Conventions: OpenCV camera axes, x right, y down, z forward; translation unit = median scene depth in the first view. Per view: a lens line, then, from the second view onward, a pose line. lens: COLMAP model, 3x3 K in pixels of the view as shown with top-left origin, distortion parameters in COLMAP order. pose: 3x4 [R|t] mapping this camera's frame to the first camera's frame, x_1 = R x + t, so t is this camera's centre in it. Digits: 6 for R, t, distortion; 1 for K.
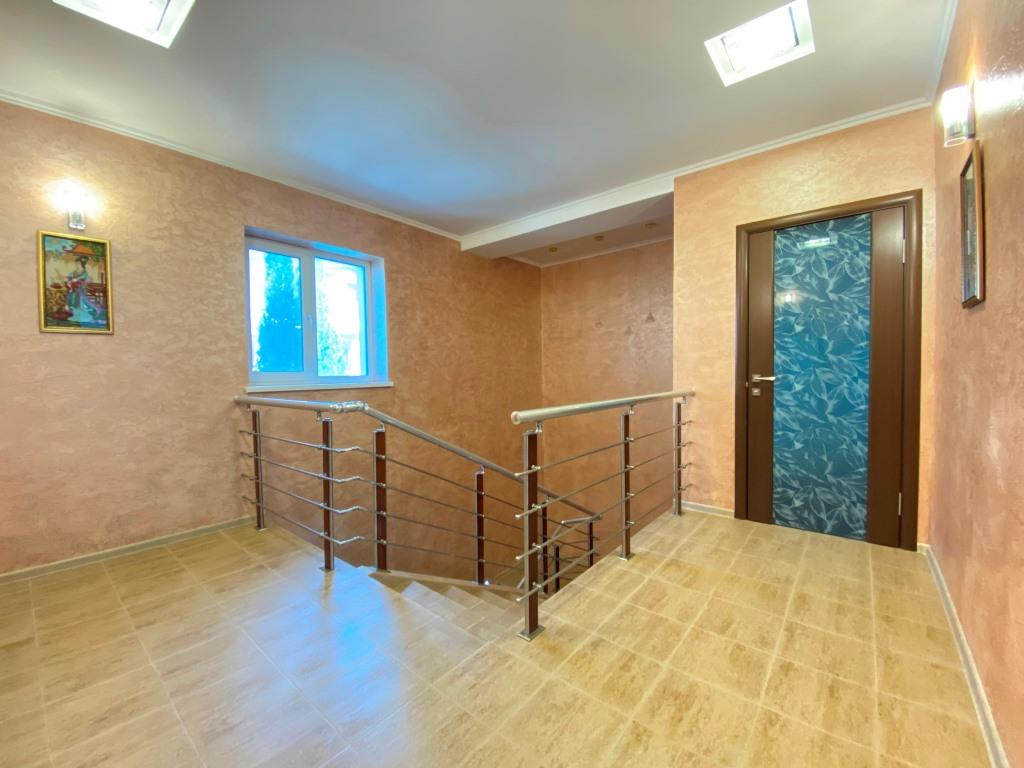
lens RADIAL K [[417.8, 0, 514.0], [0, 417.8, 383.6], [0, 0, 1]] dist [0.033026, -0.025558]
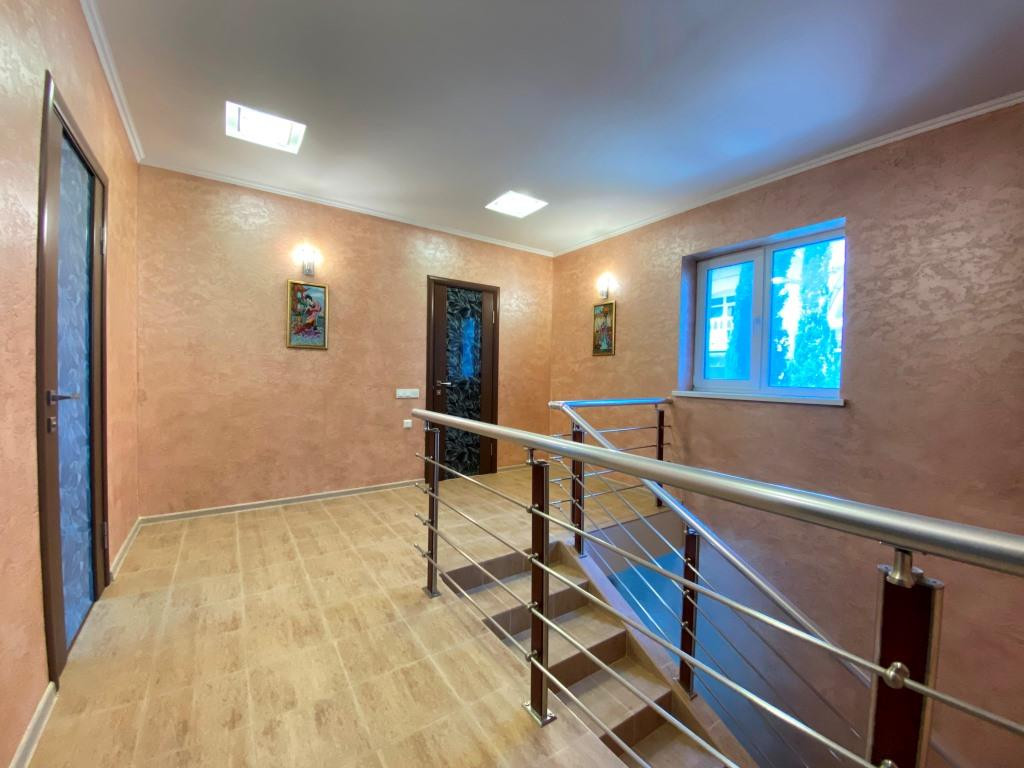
lens RADIAL K [[417.8, 0, 514.0], [0, 417.8, 383.6], [0, 0, 1]] dist [0.033026, -0.025558]
pose [[-0.281847, 0.032153, -0.958921, 1.005542], [-0.041775, 0.998079, 0.045745, -0.075683], [0.958550, 0.052952, -0.279962, 1.363828]]
